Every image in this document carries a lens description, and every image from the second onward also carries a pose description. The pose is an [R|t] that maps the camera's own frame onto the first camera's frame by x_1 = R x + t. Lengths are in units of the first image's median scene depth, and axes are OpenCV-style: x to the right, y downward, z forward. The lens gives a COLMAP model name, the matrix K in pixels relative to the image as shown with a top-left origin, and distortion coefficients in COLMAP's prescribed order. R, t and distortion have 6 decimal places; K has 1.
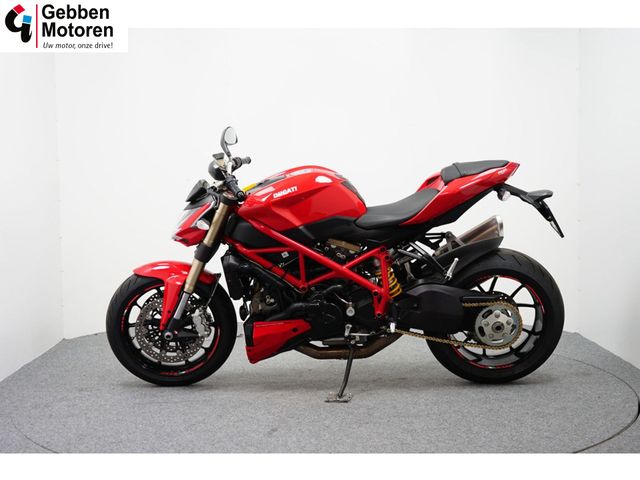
lens RADIAL K [[925.6, 0, 319.8], [0, 925.6, 237.0], [0, 0, 1]] dist [-0.003073, -0.012737]
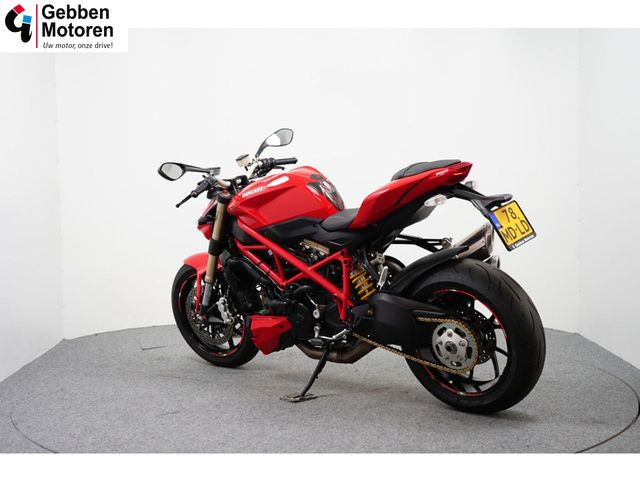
lens RADIAL K [[925.6, 0, 319.8], [0, 925.6, 237.0], [0, 0, 1]] dist [-0.003073, -0.012737]
pose [[0.788909, 0.048837, -0.612566, 0.636361], [-0.038982, 0.998807, 0.029427, -0.030424], [0.613272, 0.000664, 0.789872, 0.218035]]
